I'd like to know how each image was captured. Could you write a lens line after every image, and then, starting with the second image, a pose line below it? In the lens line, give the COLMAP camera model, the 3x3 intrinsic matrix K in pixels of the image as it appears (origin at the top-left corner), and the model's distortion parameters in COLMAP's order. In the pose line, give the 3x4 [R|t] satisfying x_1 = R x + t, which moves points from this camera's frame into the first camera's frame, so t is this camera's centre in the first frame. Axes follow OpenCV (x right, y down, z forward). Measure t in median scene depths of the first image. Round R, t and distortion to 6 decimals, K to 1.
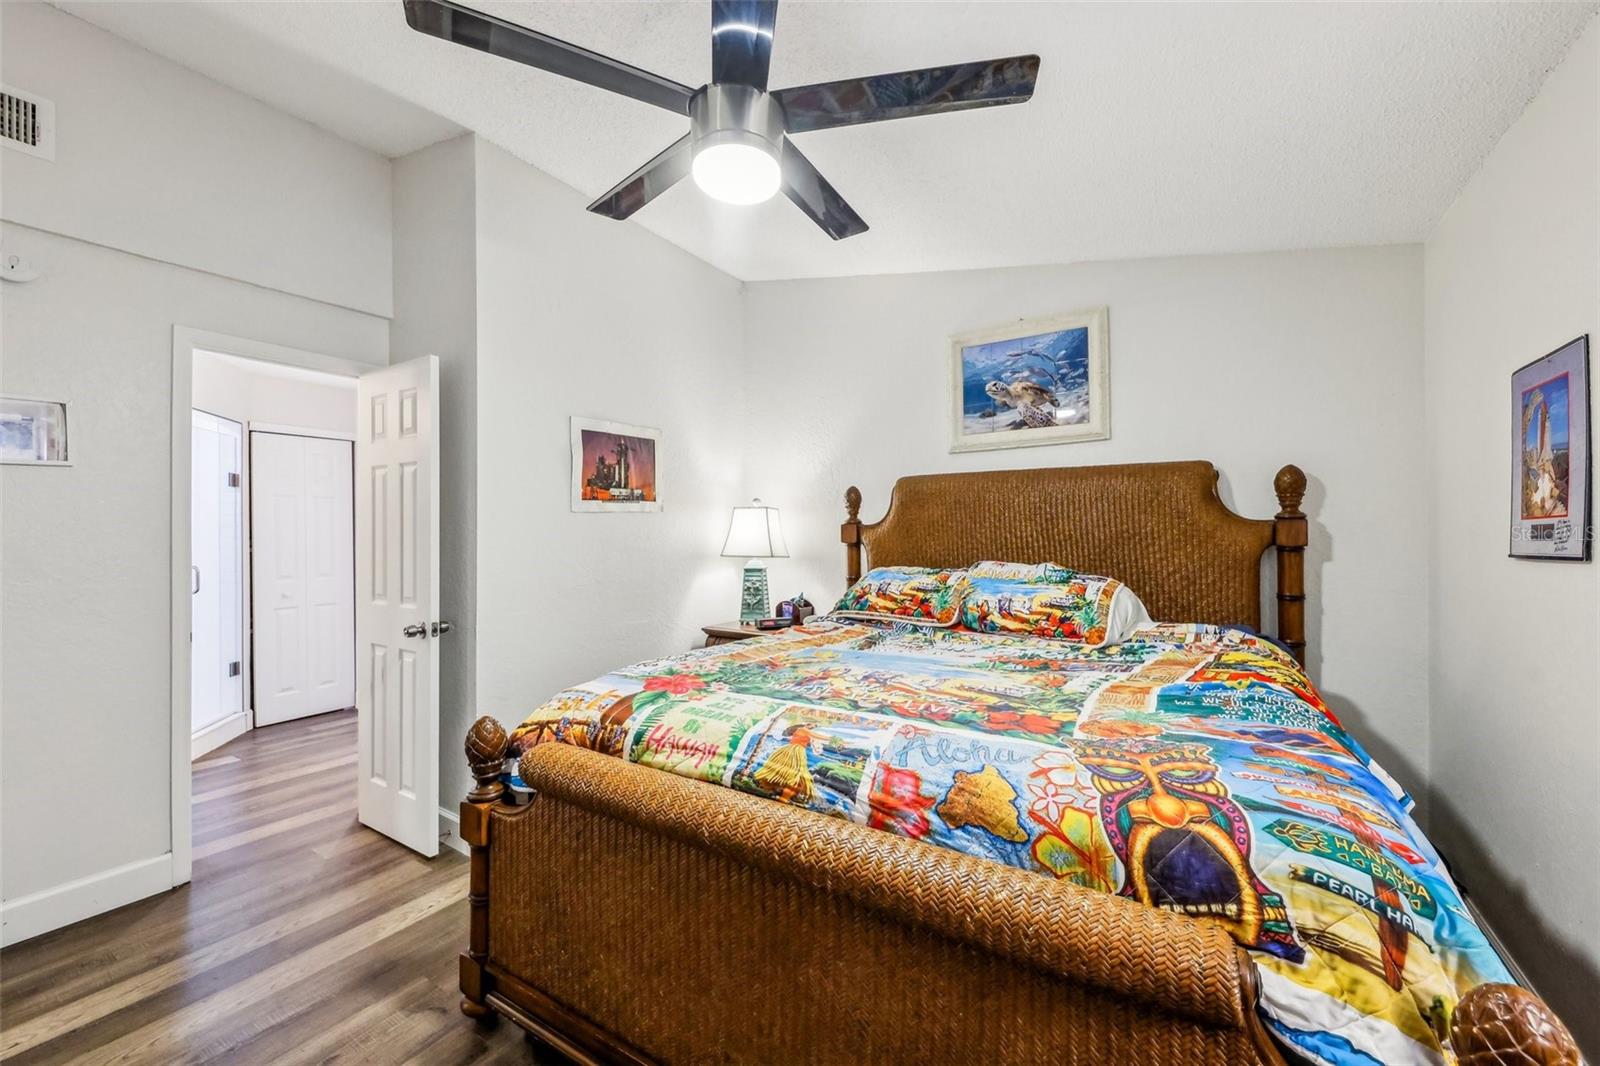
lens RADIAL K [[639.8, 0, 800.0], [0, 639.8, 533.0], [0, 0, 1]] dist [-0.000281, -0.000344]
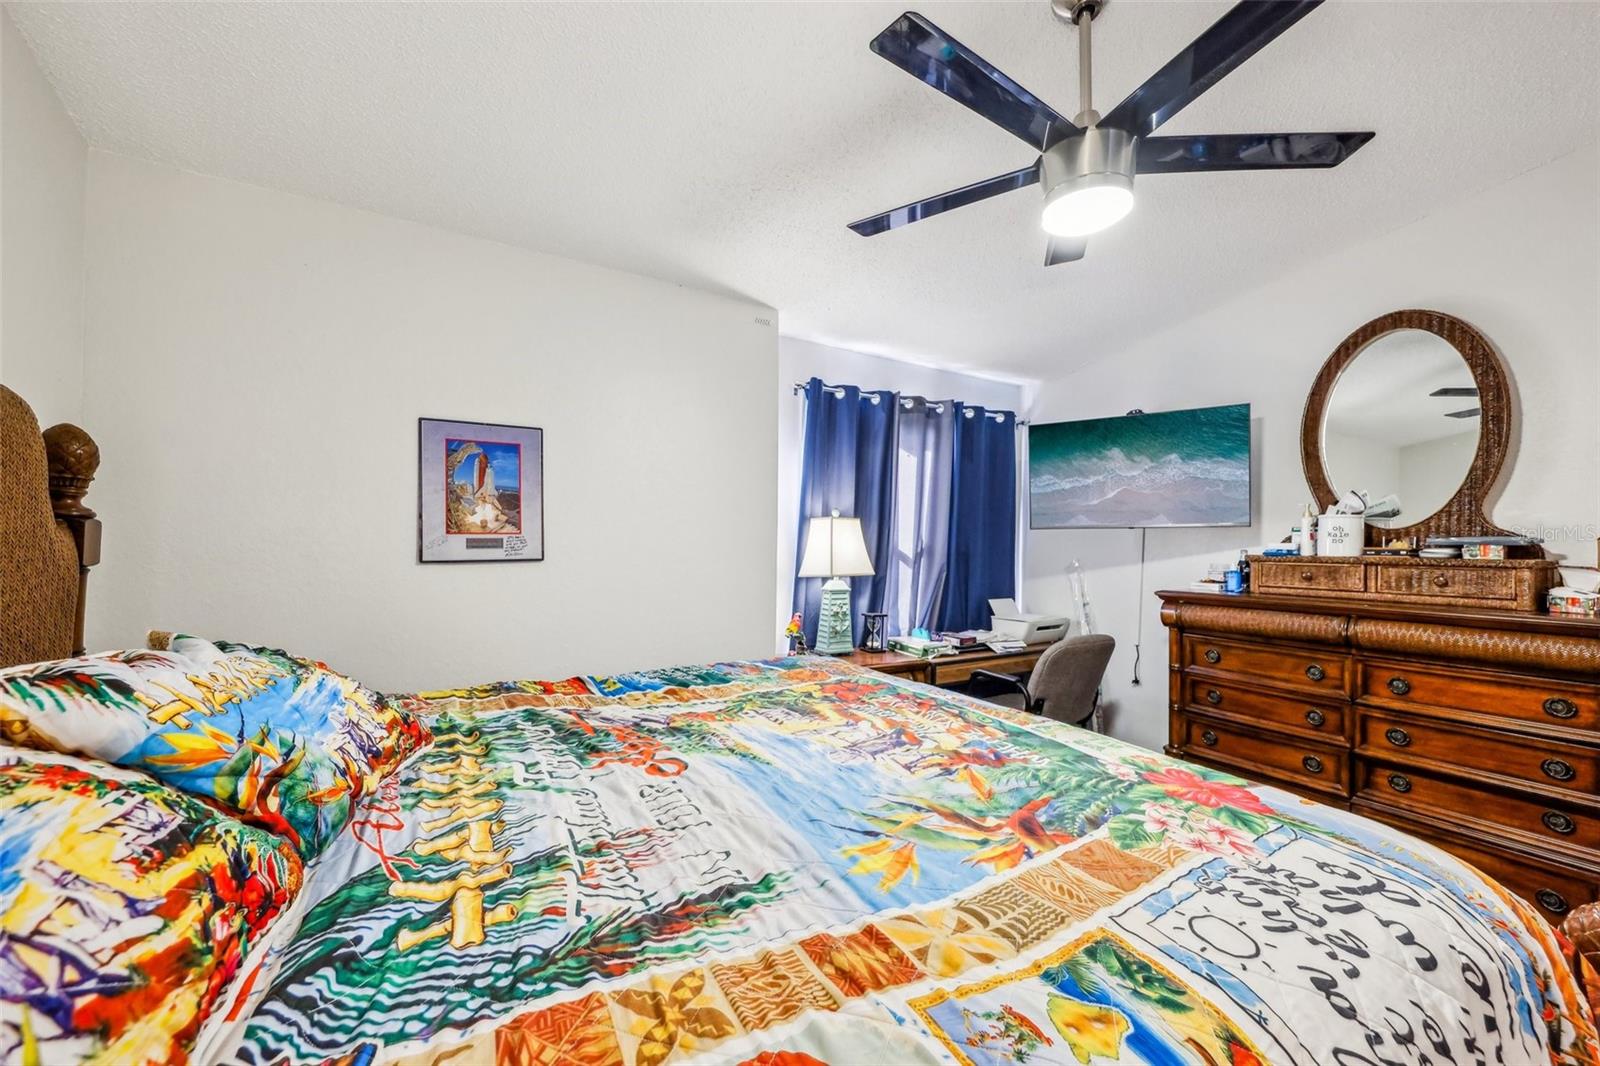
lens RADIAL K [[624.2, 0, 806.5], [0, 624.2, 542.6], [0, 0, 1]] dist [0.000197, -0.000043]
pose [[-0.896485, -0.007206, 0.443016, -0.074895], [-0.008629, 0.999962, -0.001196, -0.004647], [-0.442991, -0.004895, -0.896513, 1.087511]]
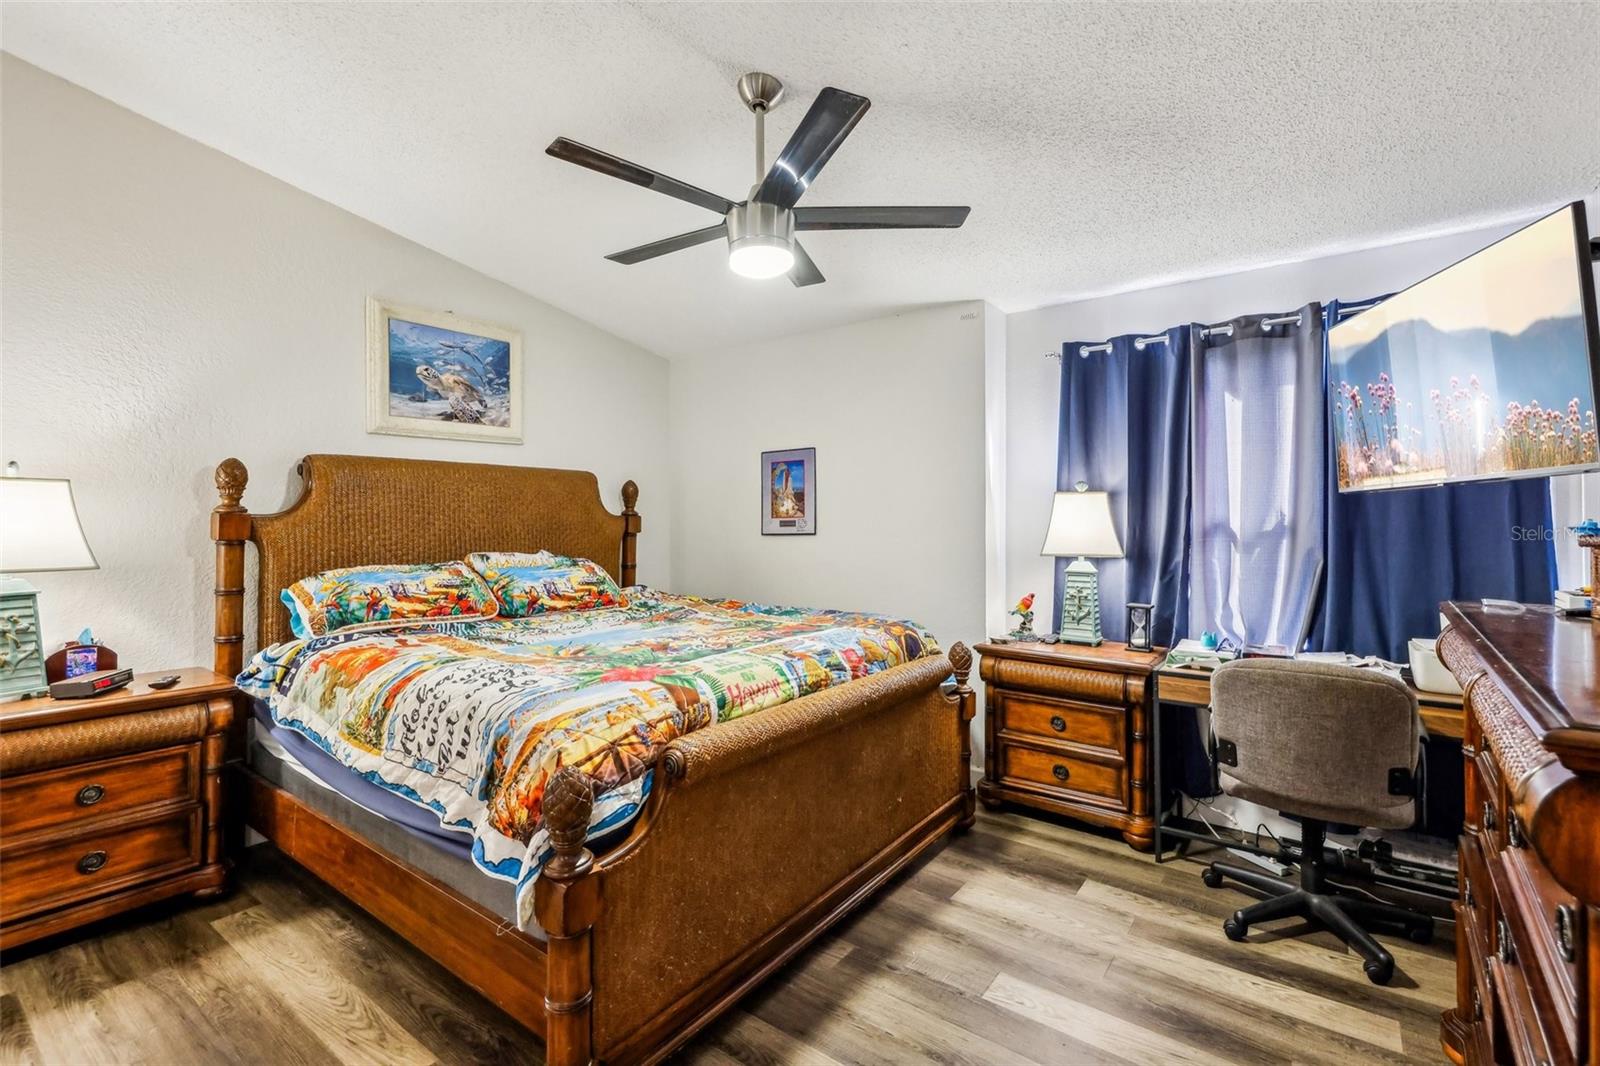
lens RADIAL K [[718.0, 0, 805.0], [0, 718.0, 529.5], [0, 0, 1]] dist [0.018018, -0.007828]
pose [[0.067157, -0.008140, 0.997709, -0.840116], [0.003217, 0.999963, 0.007942, -0.000411], [-0.997737, 0.002676, 0.067180, 0.419683]]
